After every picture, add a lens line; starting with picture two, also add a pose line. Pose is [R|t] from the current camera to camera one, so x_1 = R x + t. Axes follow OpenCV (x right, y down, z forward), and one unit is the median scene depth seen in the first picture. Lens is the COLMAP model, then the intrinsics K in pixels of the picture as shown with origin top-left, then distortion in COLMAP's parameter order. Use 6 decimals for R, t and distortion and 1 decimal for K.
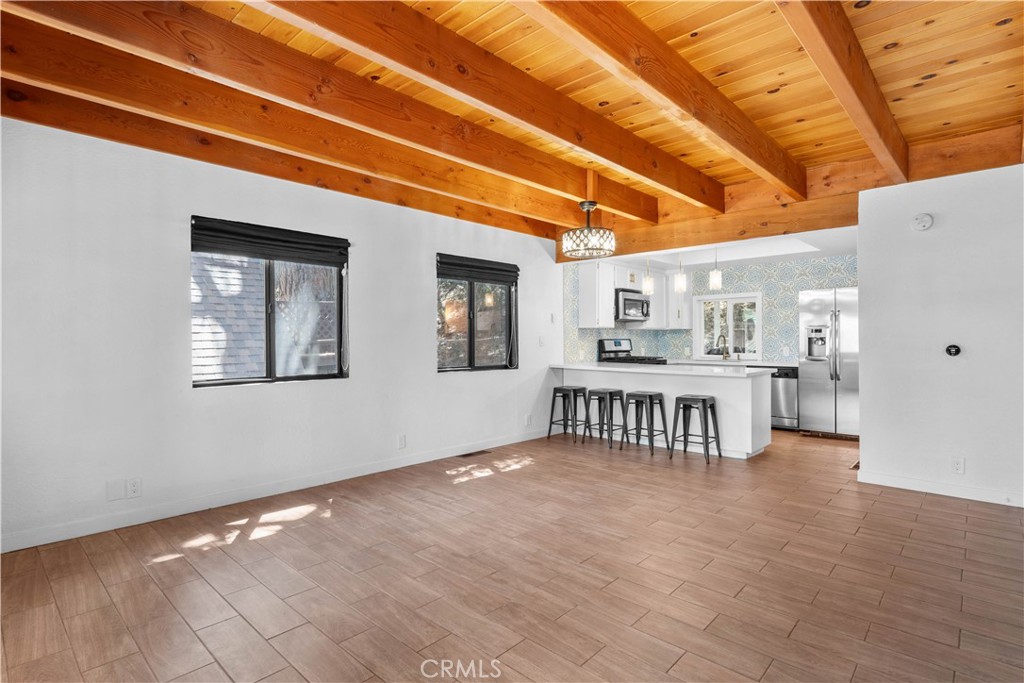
lens RADIAL K [[512.7, 0, 508.9], [0, 512.7, 357.2], [0, 0, 1]] dist [-0.001044, -0.000261]
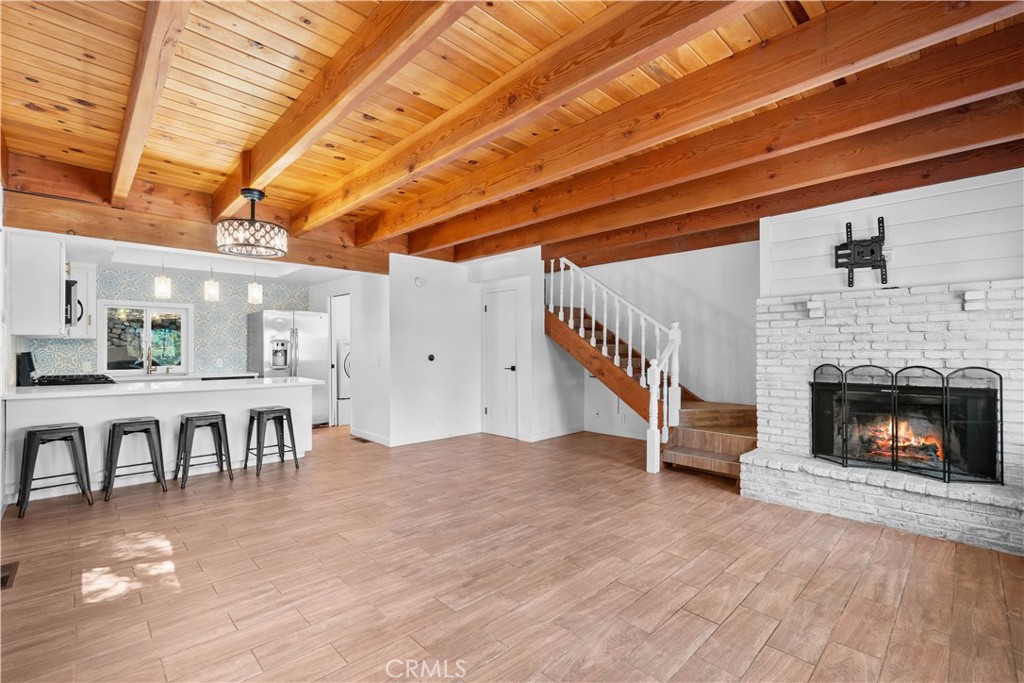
lens RADIAL K [[461.4, 0, 502.2], [0, 461.4, 344.3], [0, 0, 1]] dist [-0.003101, -0.000117]
pose [[0.060549, 0.009357, 0.998121, -0.720379], [0.038770, 0.999179, -0.011719, -0.028406], [-0.997412, 0.039407, 0.060136, 0.667304]]
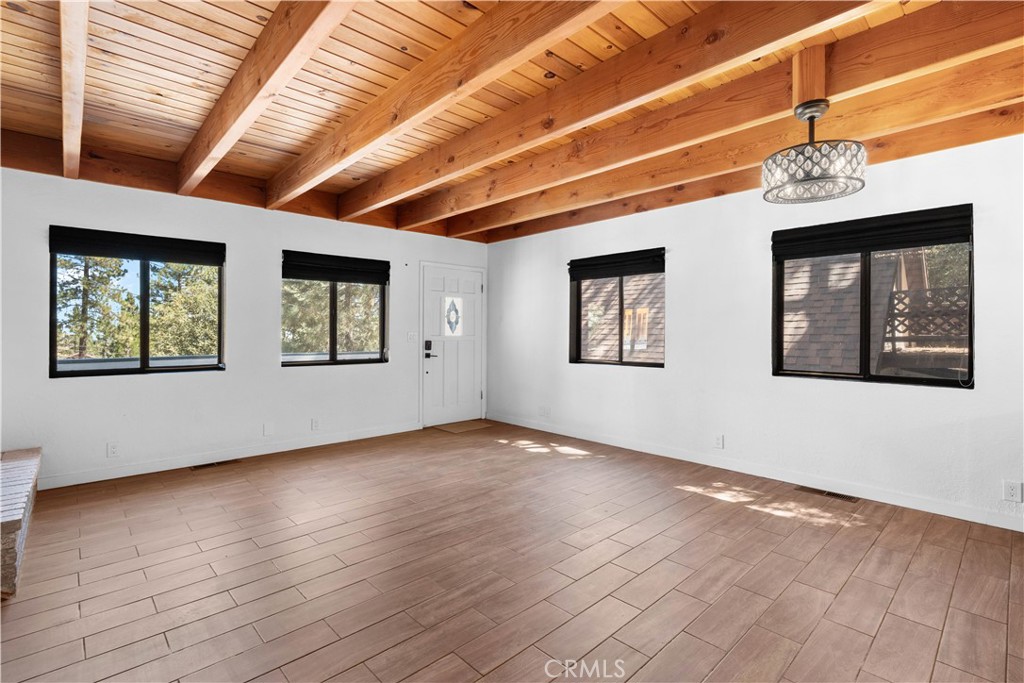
lens RADIAL K [[466.1, 0, 517.0], [0, 466.1, 341.9], [0, 0, 1]] dist [-0.000413, 0.000173]
pose [[-0.047626, 0.018345, -0.998697, 0.871672], [-0.039257, 0.999024, 0.020223, -0.030276], [0.998094, 0.040169, -0.046859, 0.851294]]
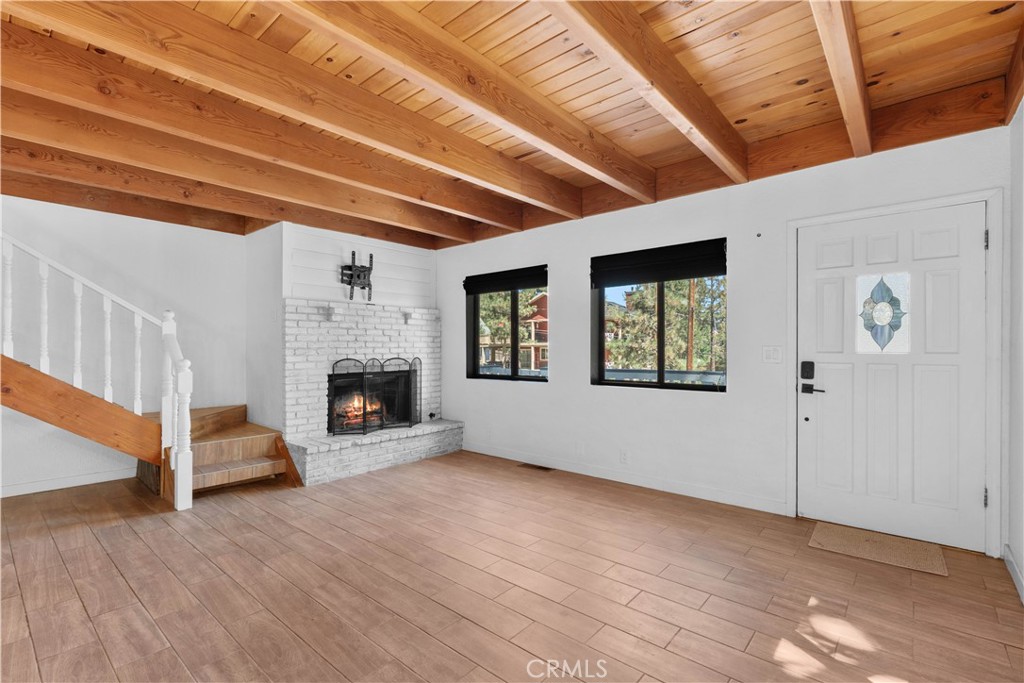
lens RADIAL K [[466.1, 0, 517.0], [0, 466.1, 341.9], [0, 0, 1]] dist [-0.000413, 0.000173]
pose [[-0.998599, -0.001156, -0.052903, -0.097377], [-0.002419, 0.999714, 0.023812, -0.047034], [0.052861, 0.023906, -0.998316, 1.313206]]
